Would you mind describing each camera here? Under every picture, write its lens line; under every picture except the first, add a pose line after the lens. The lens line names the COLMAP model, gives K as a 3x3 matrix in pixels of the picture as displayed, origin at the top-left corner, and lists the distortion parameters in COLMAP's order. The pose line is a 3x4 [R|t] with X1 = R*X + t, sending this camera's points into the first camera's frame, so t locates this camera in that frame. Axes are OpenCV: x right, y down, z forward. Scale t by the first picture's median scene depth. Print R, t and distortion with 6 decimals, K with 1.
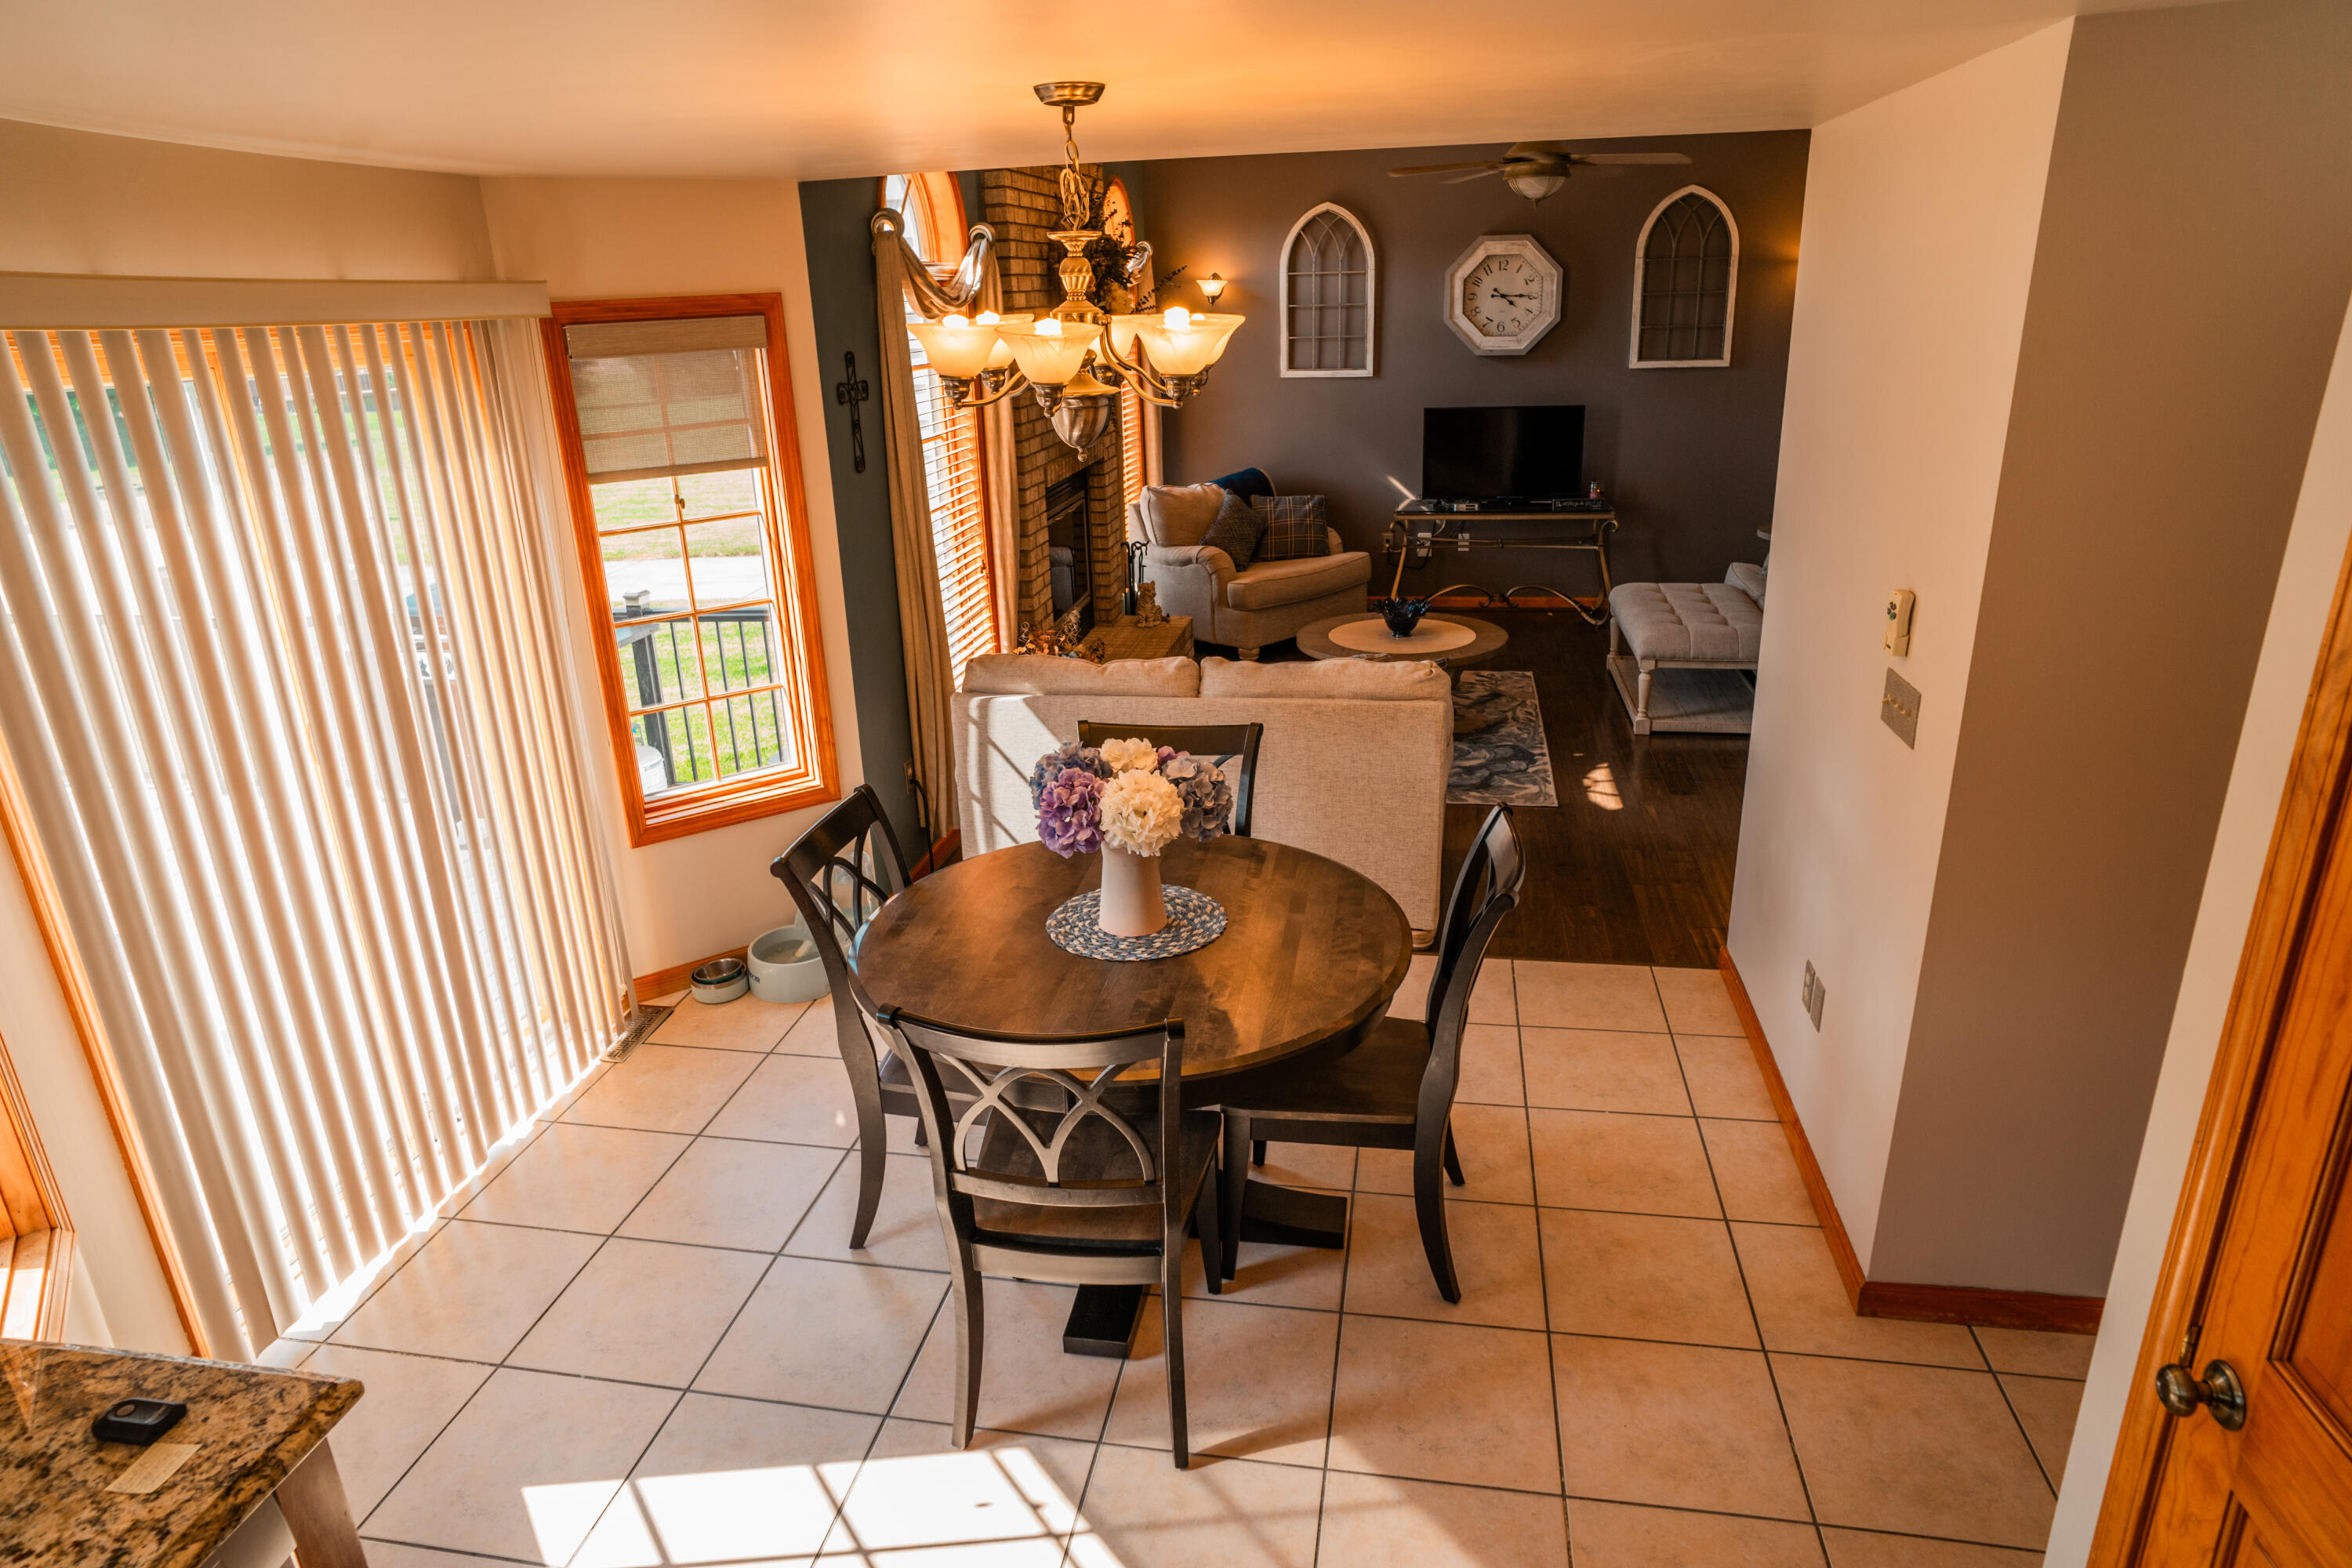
lens RADIAL K [[1399.3, 0, 1166.1], [0, 1399.3, 790.7], [0, 0, 1]] dist [-0.066645, 0.048453]
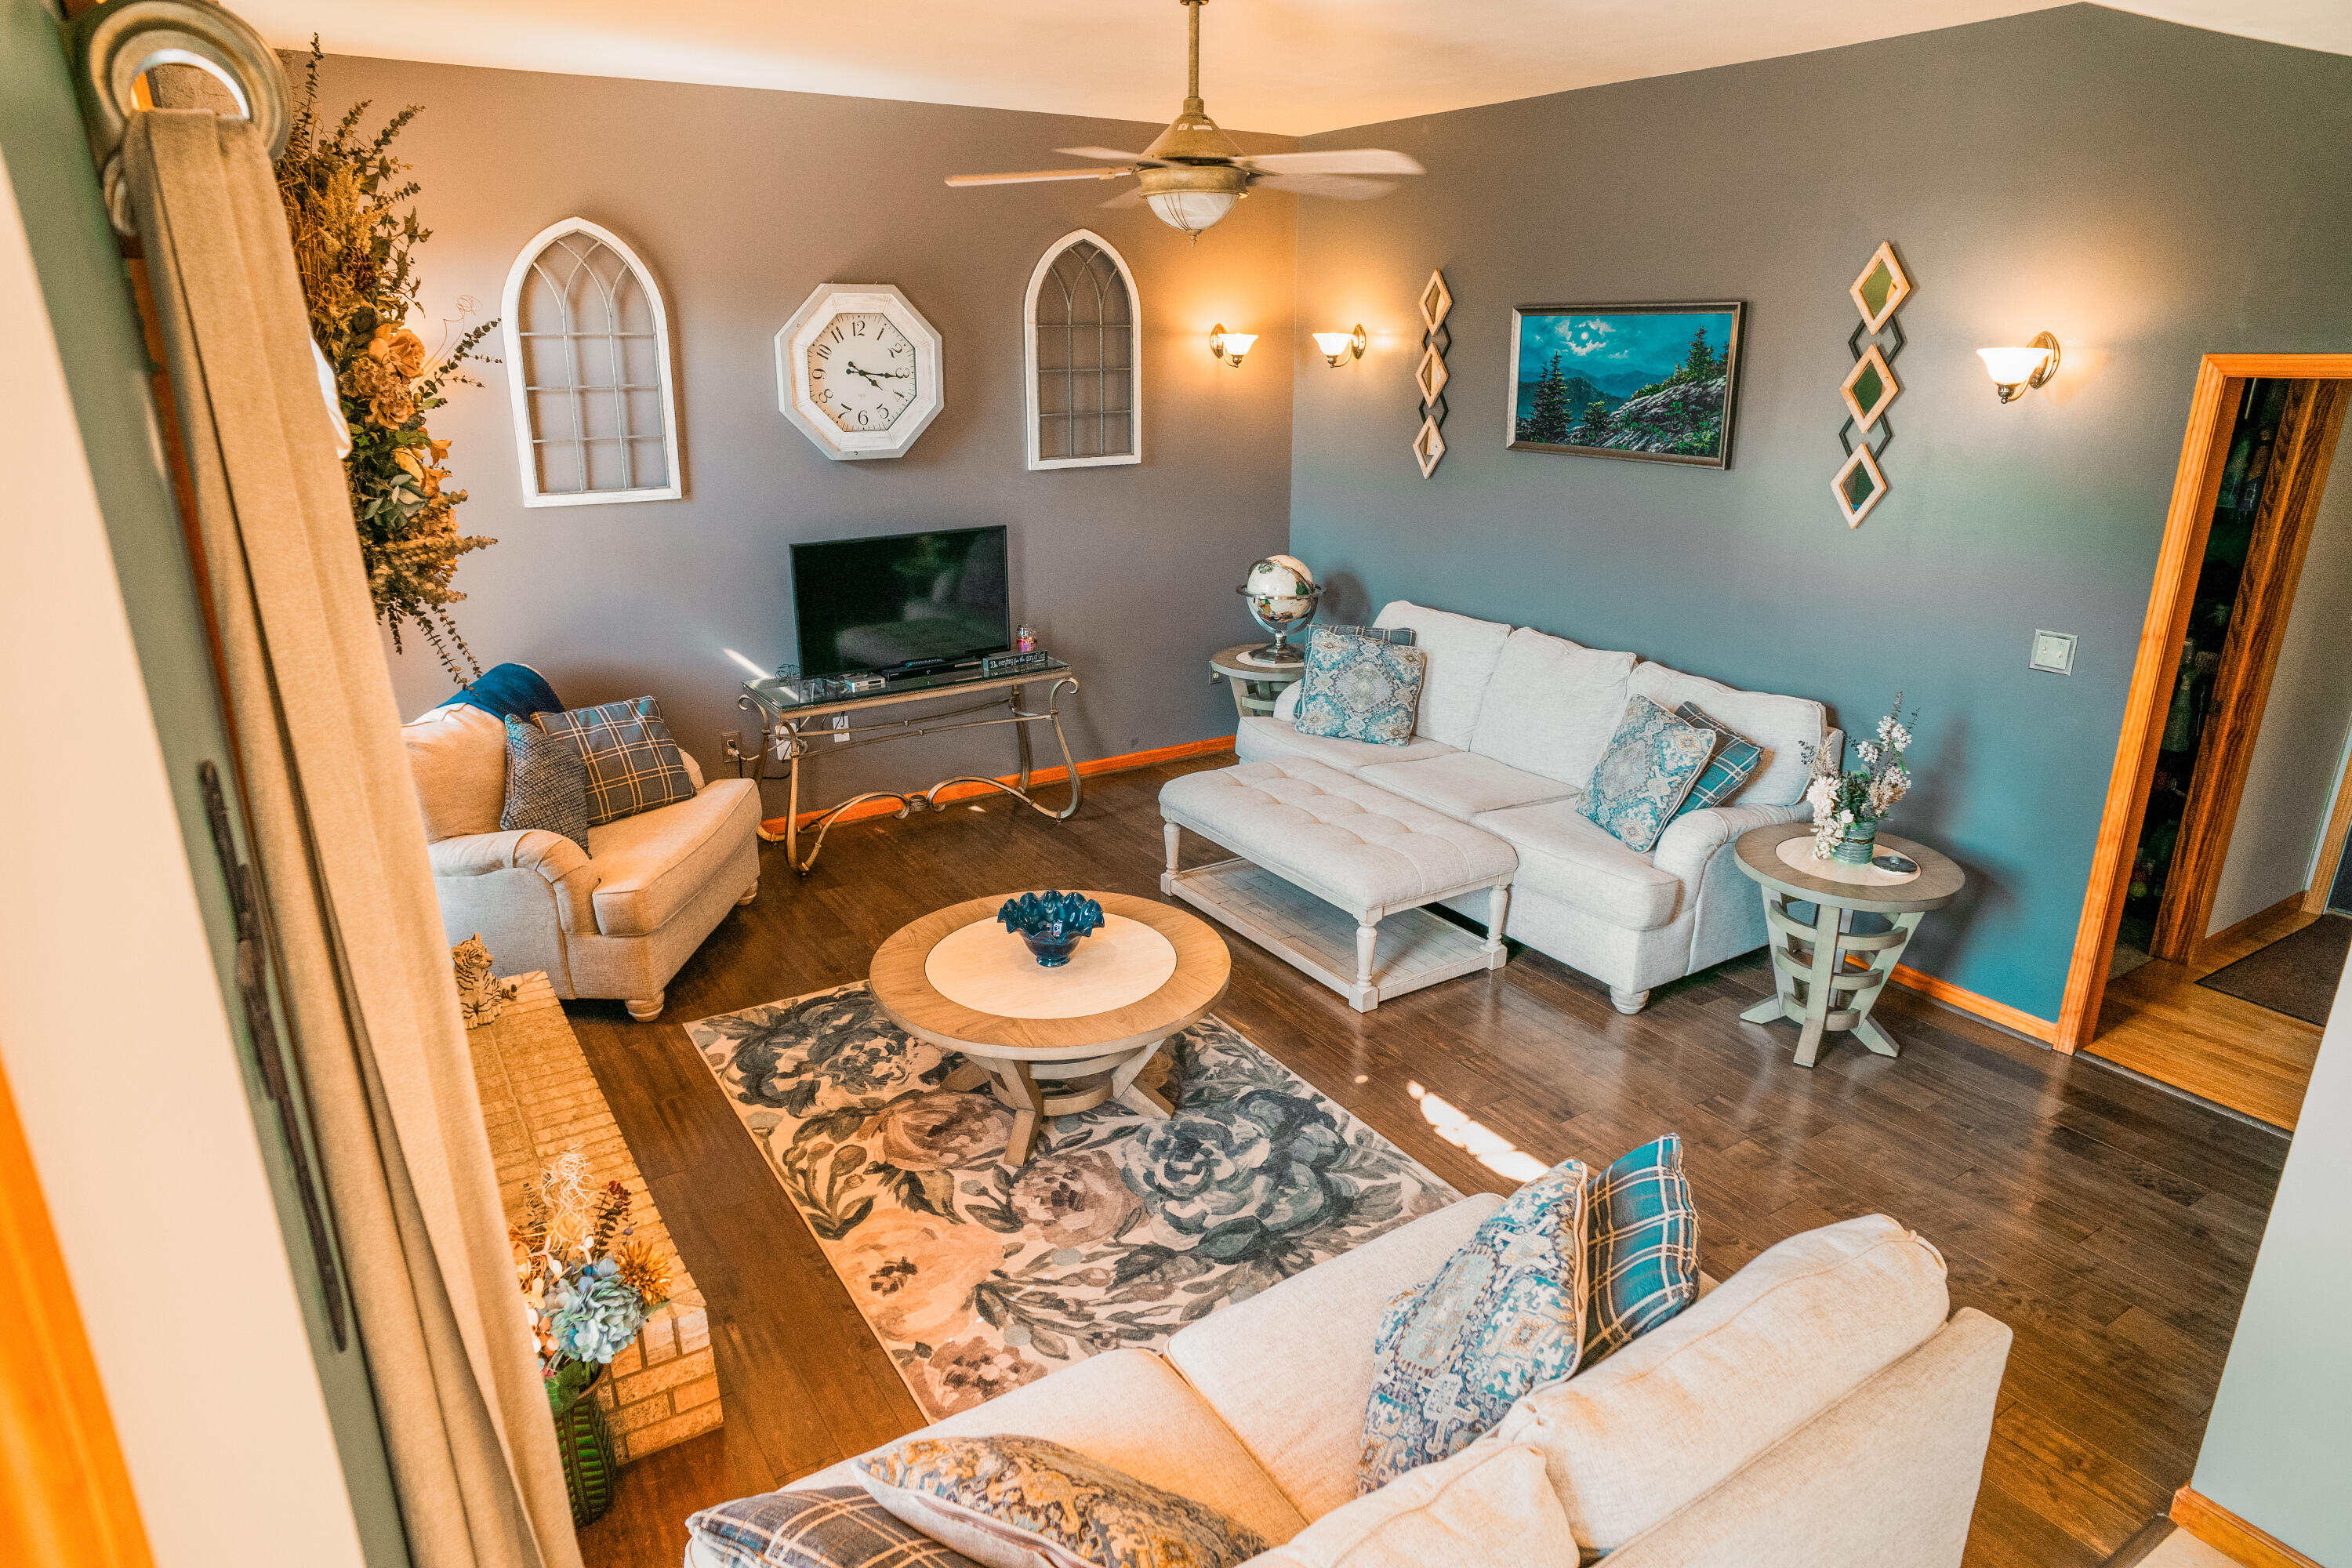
lens RADIAL K [[1399.3, 0, 1166.1], [0, 1399.3, 790.7], [0, 0, 1]] dist [-0.066645, 0.048453]
pose [[0.729853, -0.180731, 0.659281, -0.133448], [0.206042, 0.977728, 0.039930, -0.153081], [-0.651814, 0.106696, 0.750835, 0.412466]]
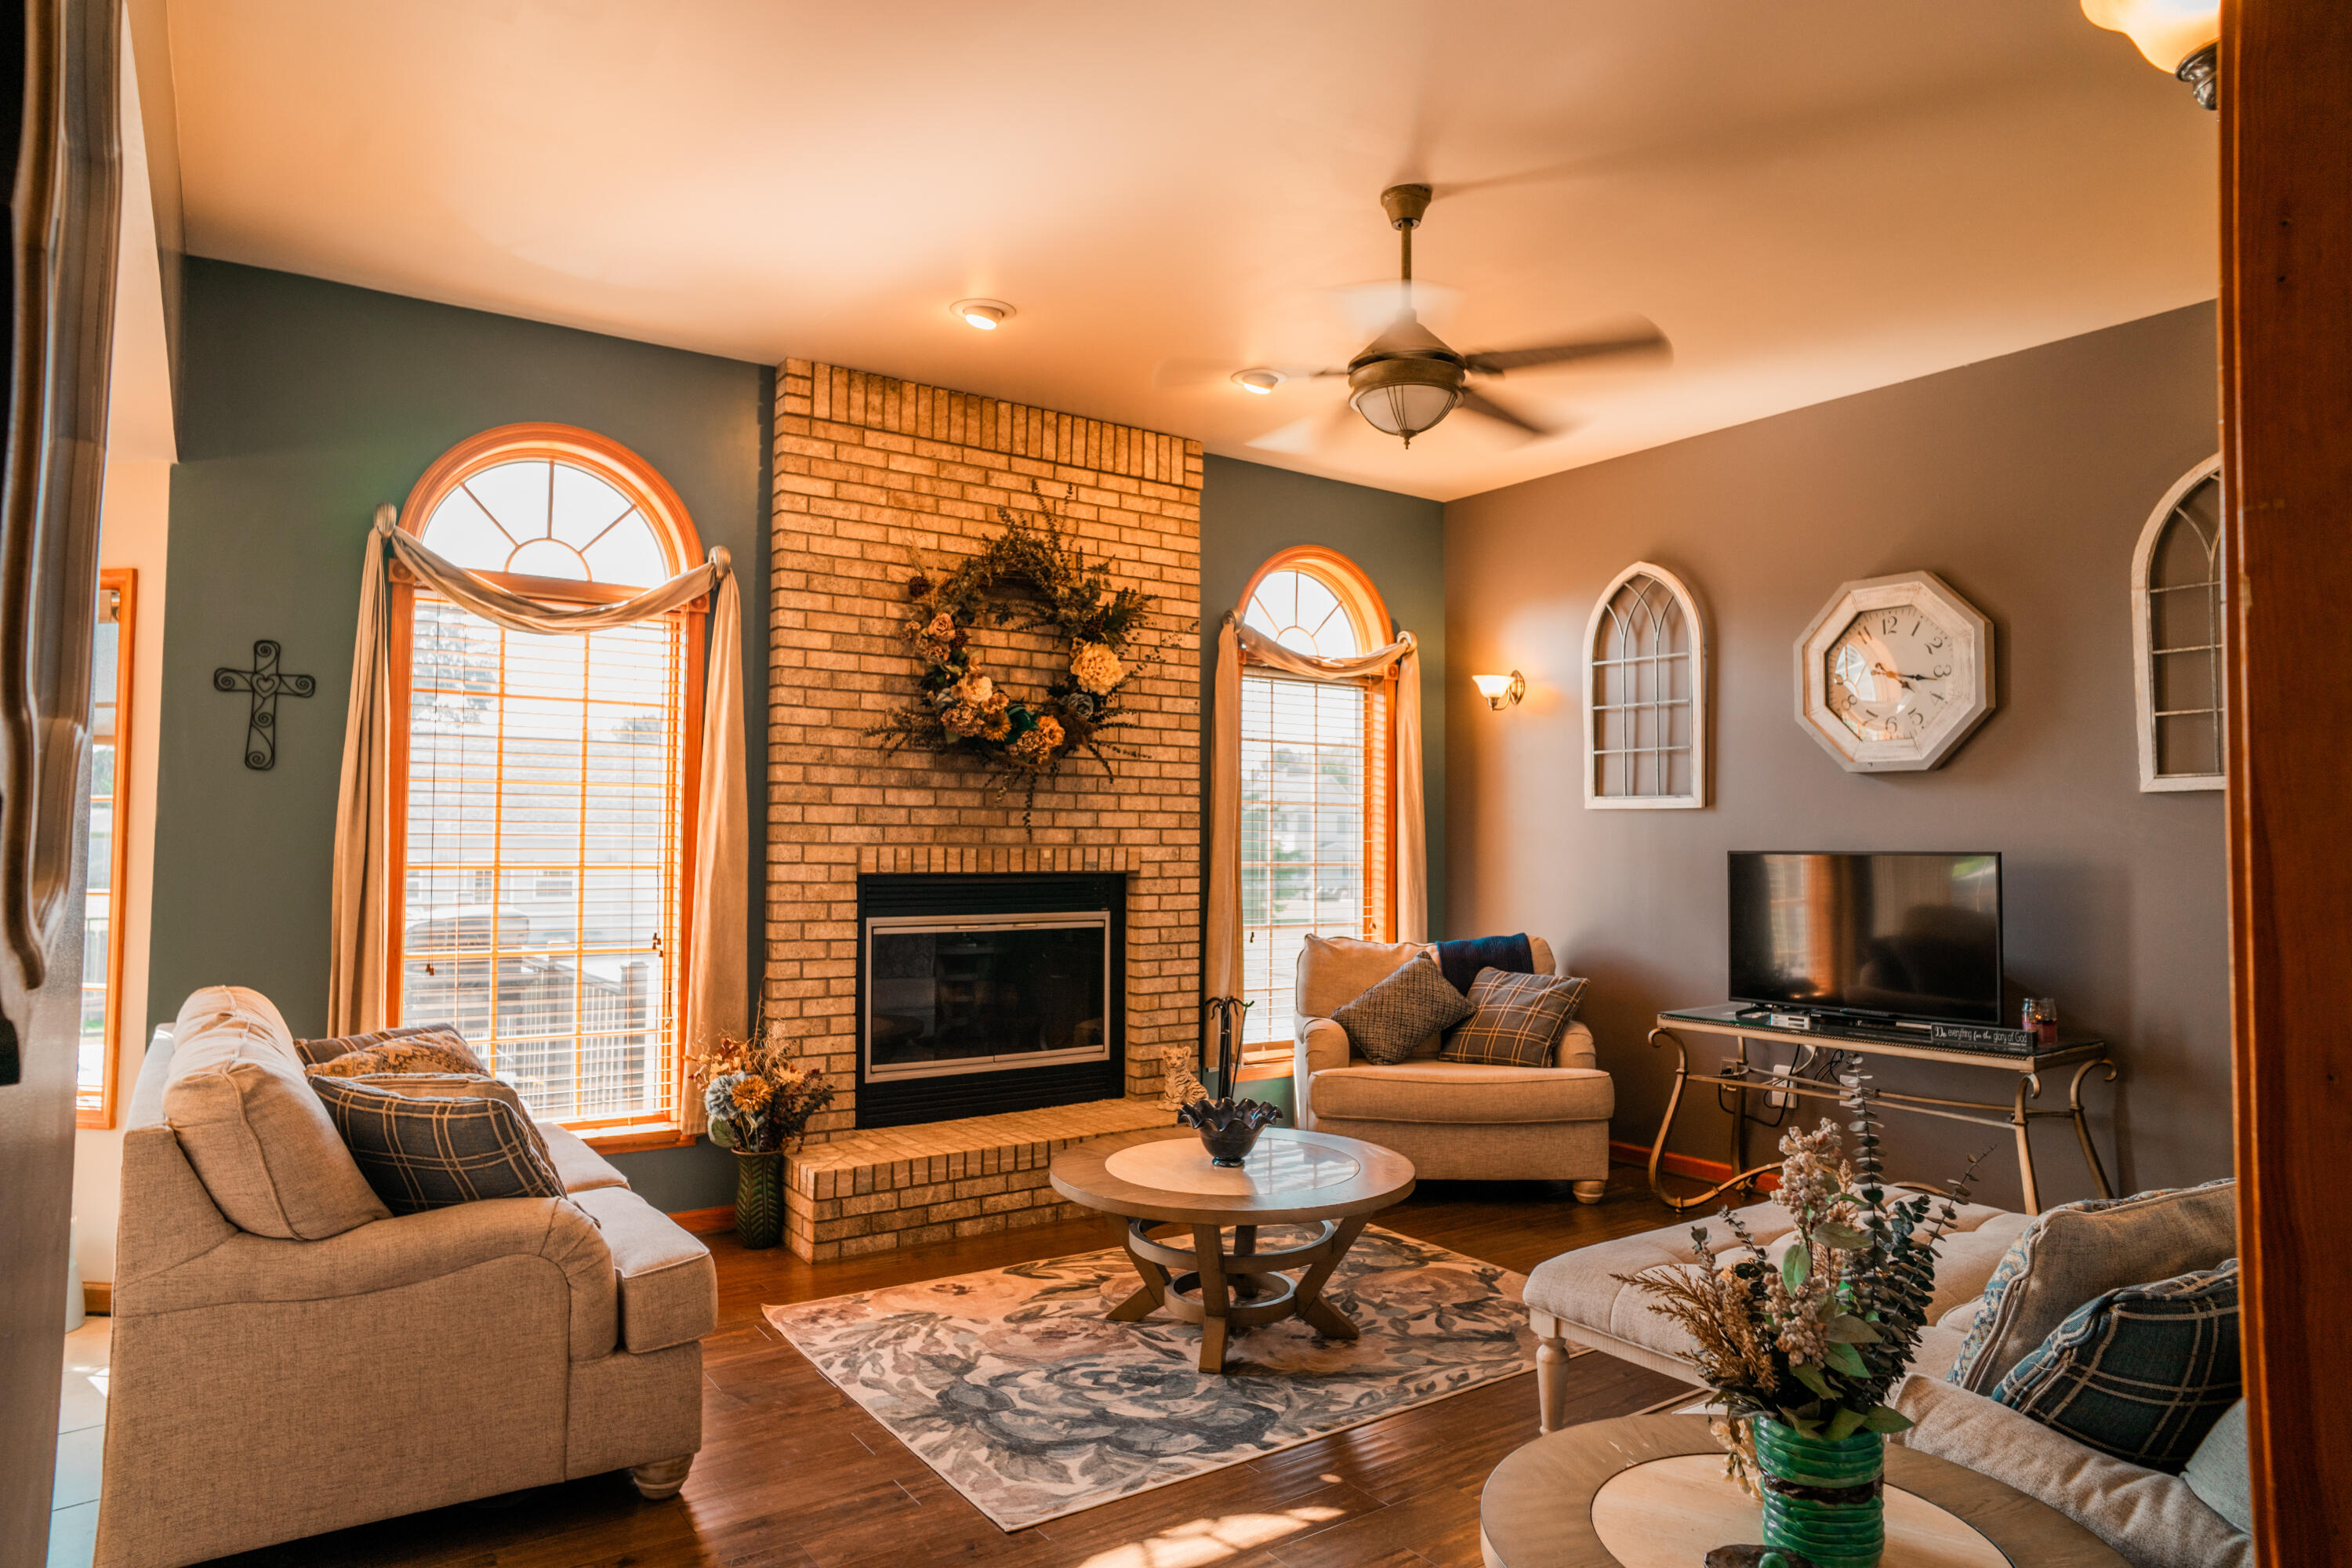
lens RADIAL K [[1399.3, 0, 1166.1], [0, 1399.3, 790.7], [0, 0, 1]] dist [-0.066645, 0.048453]
pose [[0.707771, 0.013752, -0.706308, 0.438809], [-0.269114, 0.929672, -0.251571, -0.081250], [0.653175, 0.368132, 0.661695, 0.428815]]
